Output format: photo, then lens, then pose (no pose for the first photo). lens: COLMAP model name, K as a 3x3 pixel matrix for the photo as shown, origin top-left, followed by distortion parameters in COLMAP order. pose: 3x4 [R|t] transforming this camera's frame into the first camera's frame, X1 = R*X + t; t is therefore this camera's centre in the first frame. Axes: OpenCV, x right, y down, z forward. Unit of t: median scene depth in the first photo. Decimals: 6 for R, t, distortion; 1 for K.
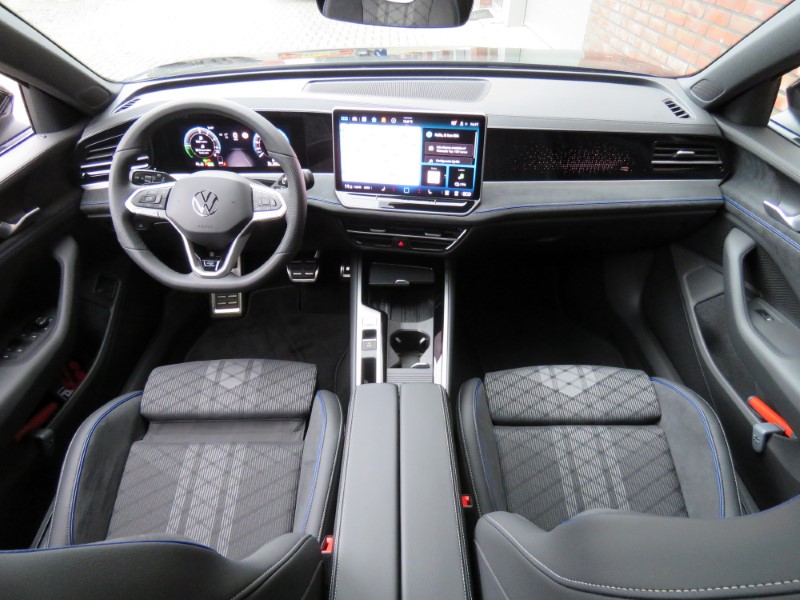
lens RADIAL K [[506.3, 0, 400.0], [0, 506.3, 300.0], [0, 0, 1]] dist [-0.023993, 0.000700]
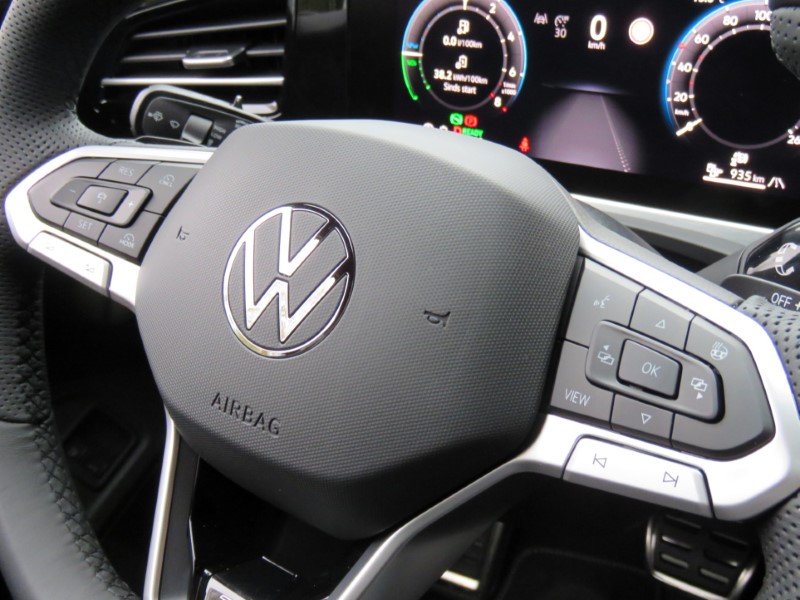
lens RADIAL K [[866.4, 0, 388.5], [0, 866.4, 299.4], [0, 0, 1]] dist [0.011078, -0.033024]
pose [[0.830871, 0.233538, -0.505087, -0.193061], [-0.322752, 0.941650, -0.095535, -0.153773], [0.453304, 0.242395, 0.857764, 0.700274]]
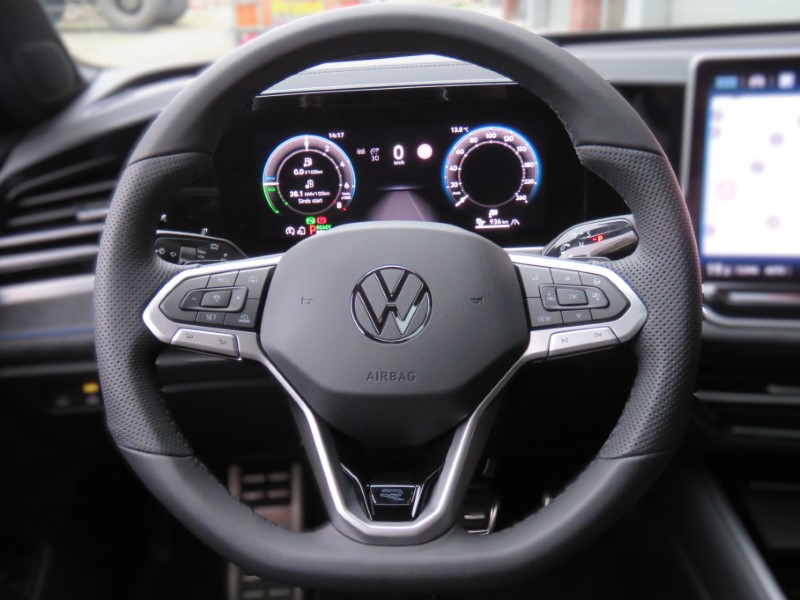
lens RADIAL K [[895.6, 0, 400.0], [0, 895.6, 300.0], [0, 0, 1]] dist [0.004039, -0.004757]
pose [[0.998467, -0.032372, -0.044886, -0.322156], [0.018606, 0.960219, -0.278628, -0.031495], [0.052120, 0.277366, 0.959350, 0.407018]]
